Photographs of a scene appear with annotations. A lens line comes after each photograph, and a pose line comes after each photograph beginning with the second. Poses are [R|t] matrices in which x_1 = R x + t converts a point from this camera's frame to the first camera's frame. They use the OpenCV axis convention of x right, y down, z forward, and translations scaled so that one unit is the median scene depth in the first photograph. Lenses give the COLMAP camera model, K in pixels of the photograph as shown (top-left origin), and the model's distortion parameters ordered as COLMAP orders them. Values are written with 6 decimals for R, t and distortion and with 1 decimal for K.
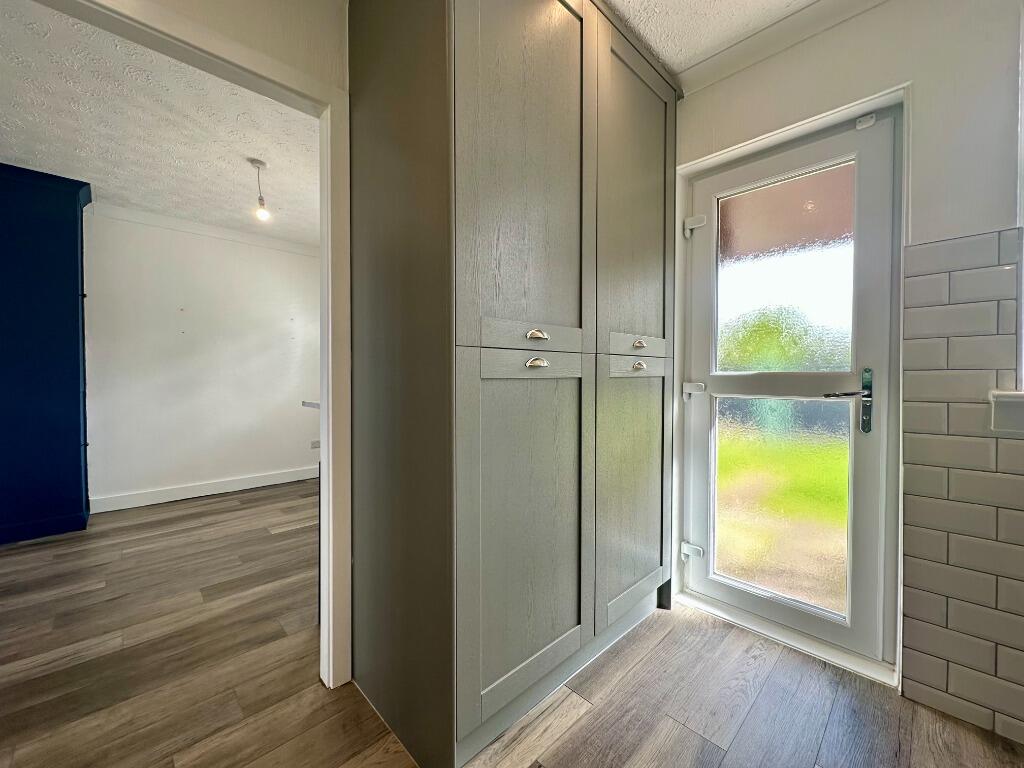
lens RADIAL K [[407.9, 0, 512.0], [0, 407.9, 384.0], [0, 0, 1]] dist [-0.002580, -0.000666]
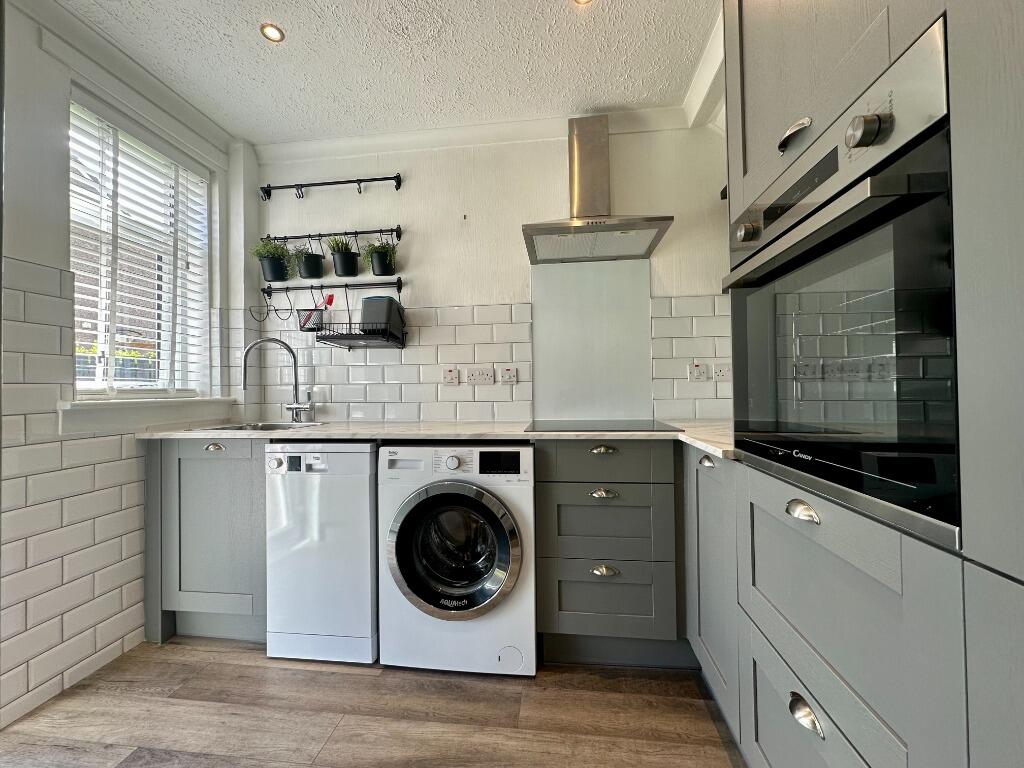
lens RADIAL K [[407.9, 0, 512.0], [0, 407.9, 384.0], [0, 0, 1]] dist [-0.002580, -0.000666]
pose [[-0.628517, 0.017835, 0.777591, -0.567723], [0.025803, 0.999665, -0.002072, 0.001722], [-0.777367, 0.018762, -0.628767, 0.711922]]
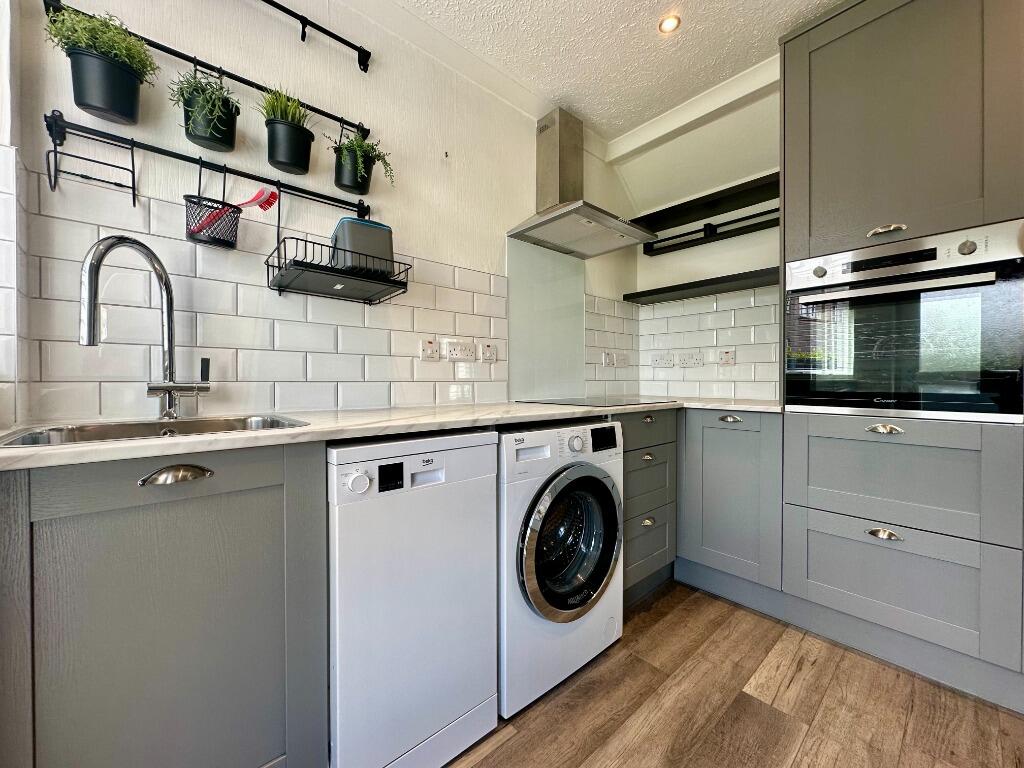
lens RADIAL K [[407.9, 0, 512.0], [0, 407.9, 384.0], [0, 0, 1]] dist [-0.002580, -0.000666]
pose [[-0.999008, 0.000021, 0.044537, 0.869450], [0.001153, 0.999677, 0.025405, 0.049756], [-0.044523, 0.025431, -0.998685, 1.284025]]
